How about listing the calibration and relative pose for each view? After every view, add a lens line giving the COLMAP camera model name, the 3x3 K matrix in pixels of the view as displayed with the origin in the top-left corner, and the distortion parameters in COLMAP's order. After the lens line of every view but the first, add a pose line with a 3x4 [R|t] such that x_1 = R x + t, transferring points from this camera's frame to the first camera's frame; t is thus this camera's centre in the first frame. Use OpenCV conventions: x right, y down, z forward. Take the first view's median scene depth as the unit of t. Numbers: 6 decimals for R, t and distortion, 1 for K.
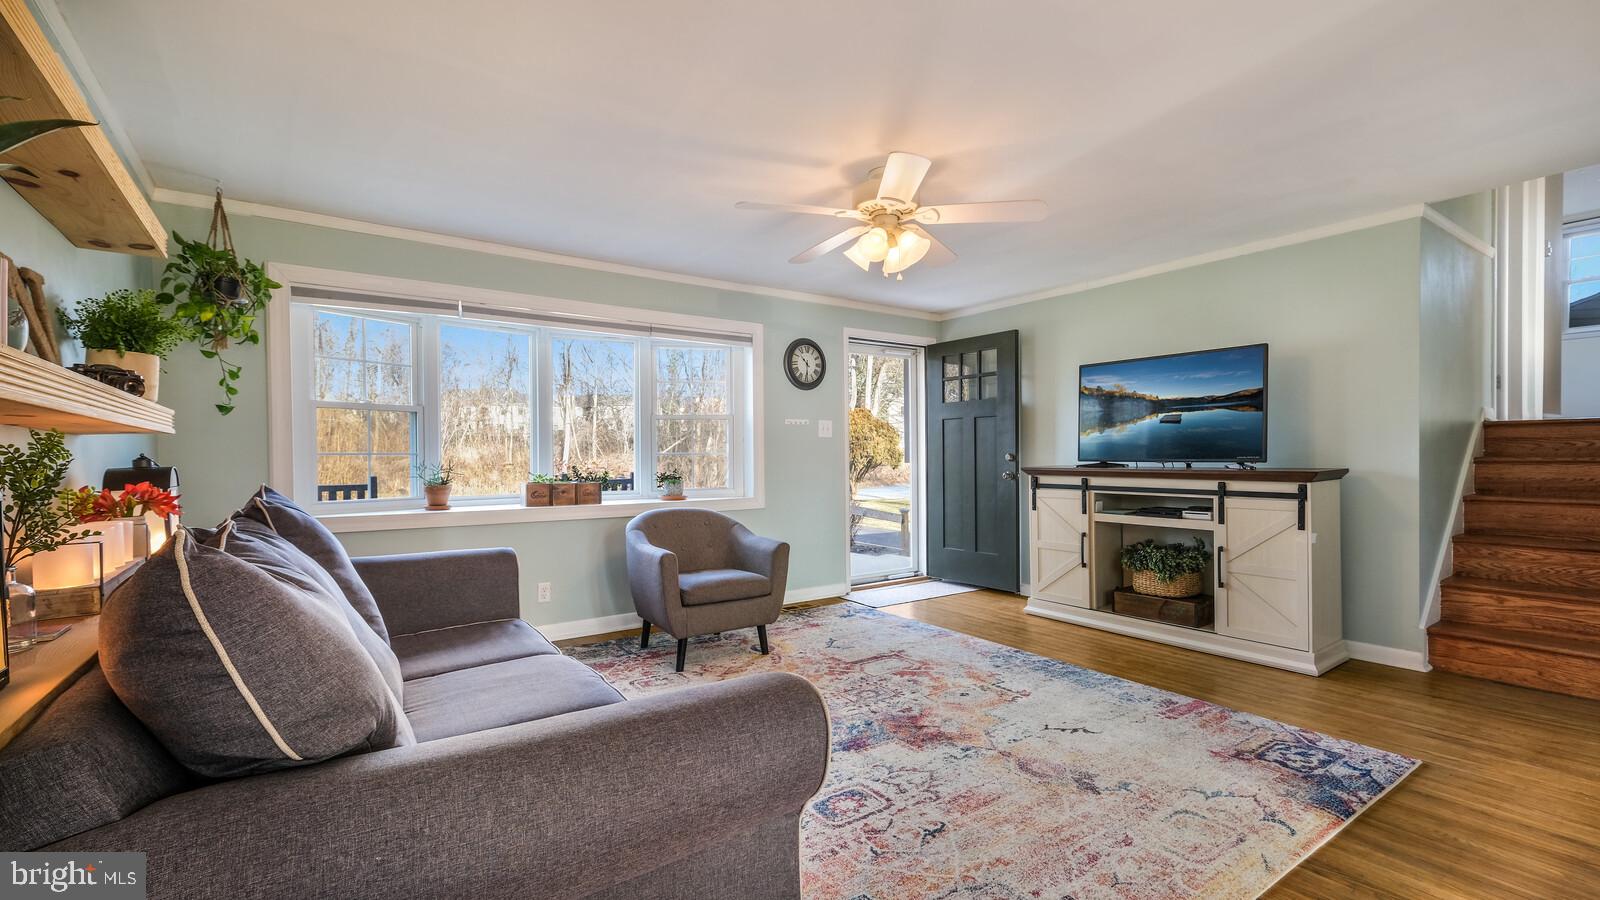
lens RADIAL K [[705.2, 0, 815.3], [0, 705.2, 472.4], [0, 0, 1]] dist [0.016102, -0.000467]
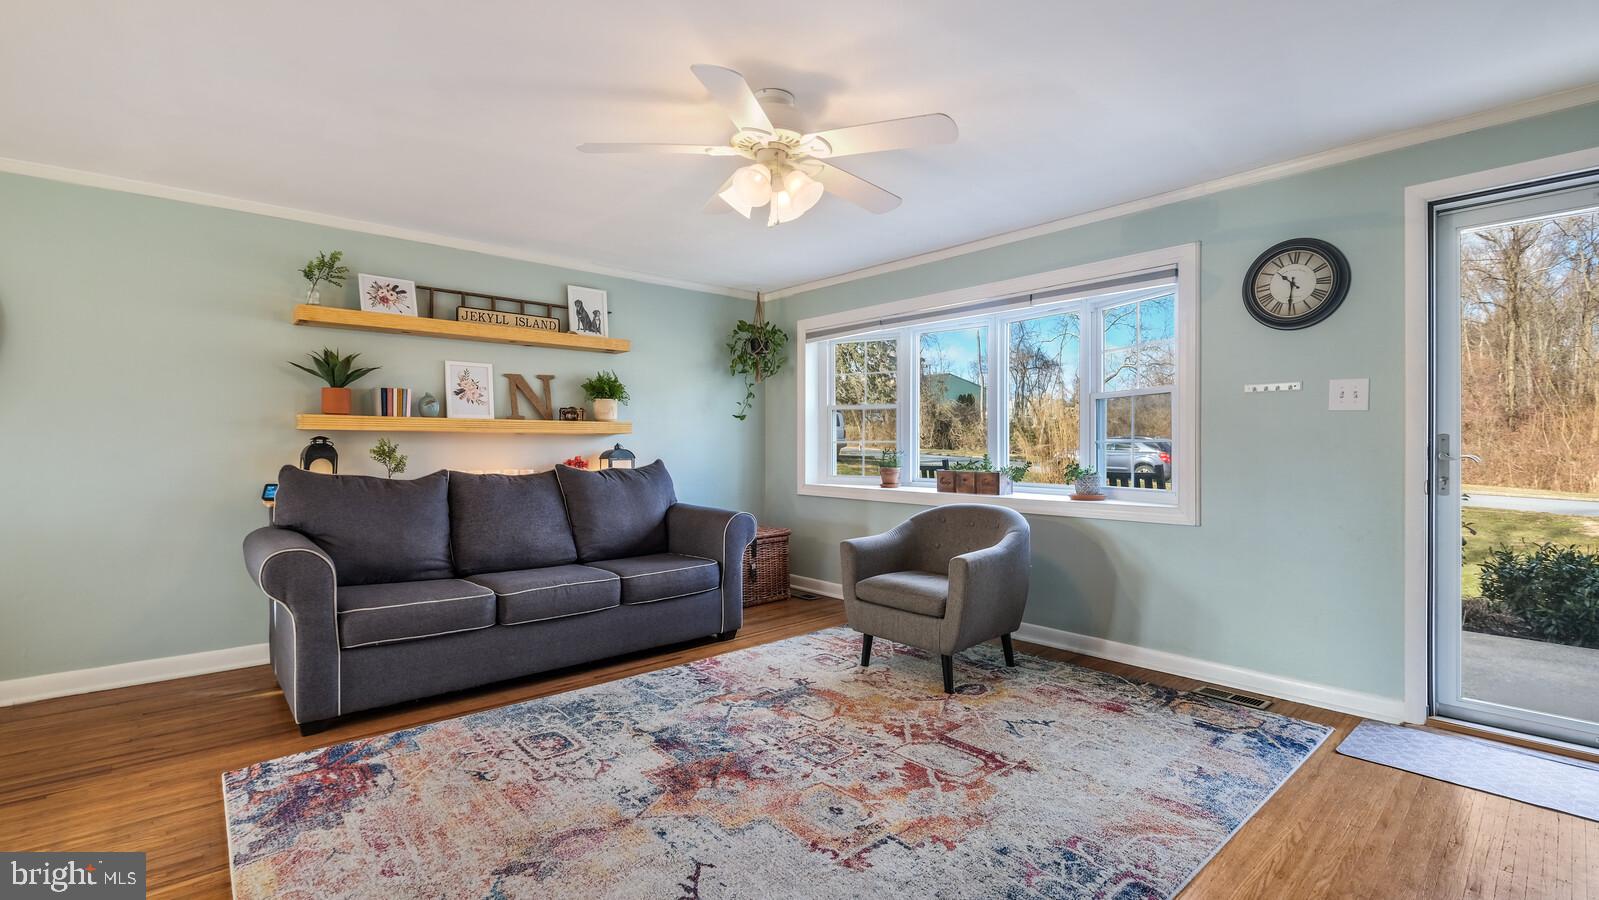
lens RADIAL K [[728.8, 0, 799.5], [0, 728.8, 450.0], [0, 0, 1]] dist [-0.016076, -0.000040]
pose [[0.072625, 0.010248, -0.997307, 0.755631], [-0.024493, 0.999664, 0.008489, -0.020878], [0.997059, 0.023811, 0.072852, 0.785916]]
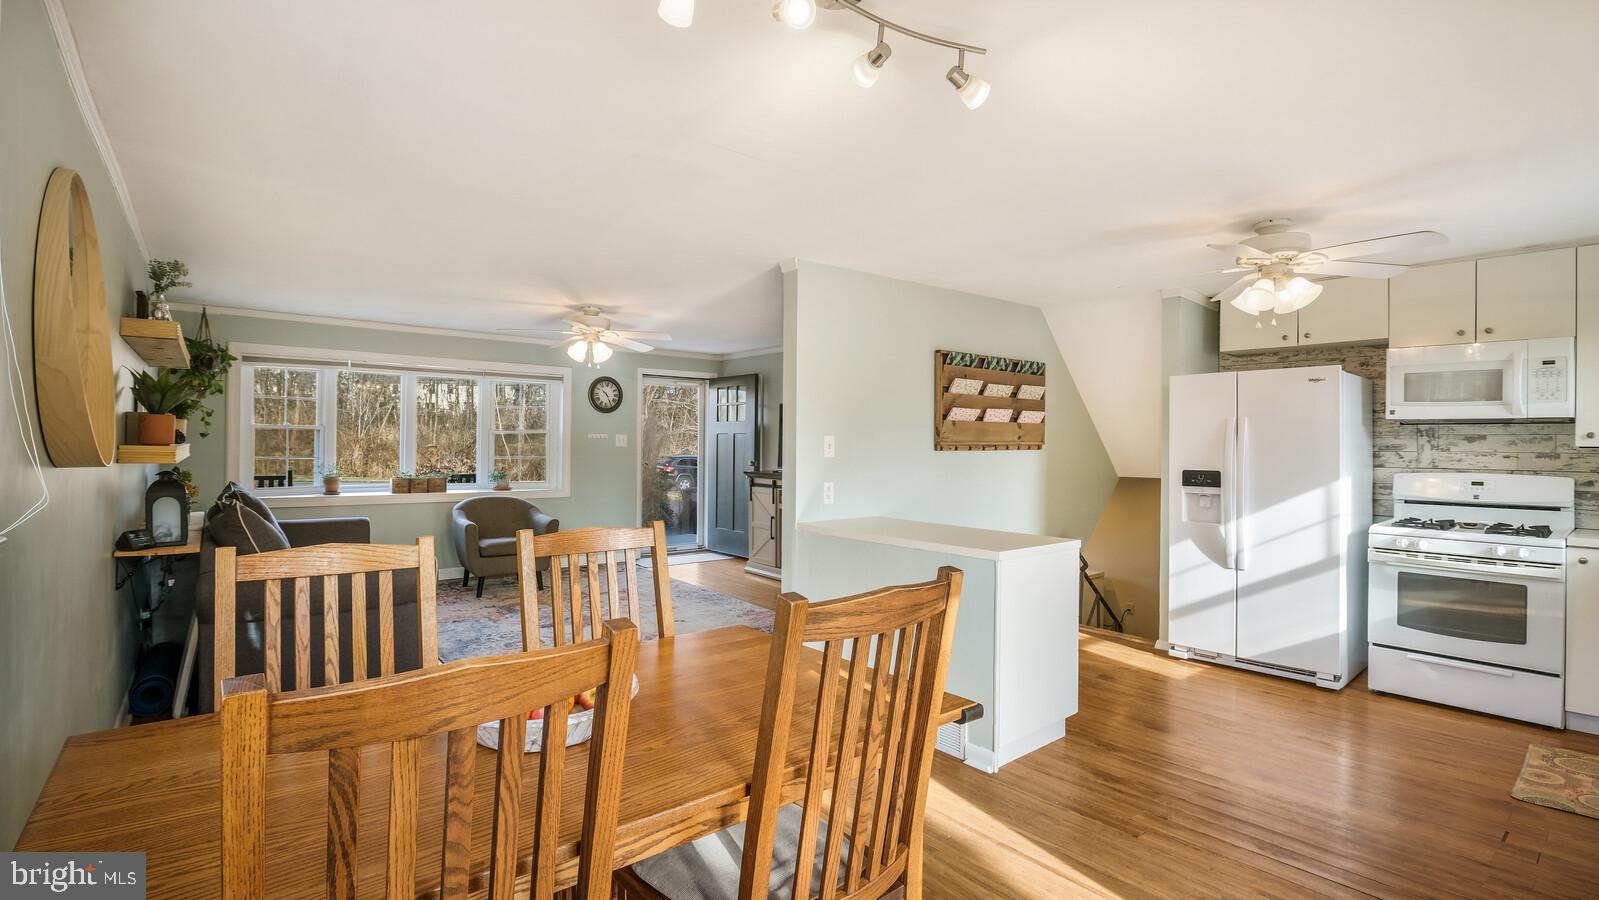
lens RADIAL K [[728.8, 0, 799.5], [0, 728.8, 450.0], [0, 0, 1]] dist [-0.016076, -0.000040]
pose [[0.998352, 0.018335, 0.054381, 0.411447], [-0.017570, 0.999740, -0.014515, -0.041178], [-0.054633, 0.013535, 0.998415, -0.652535]]
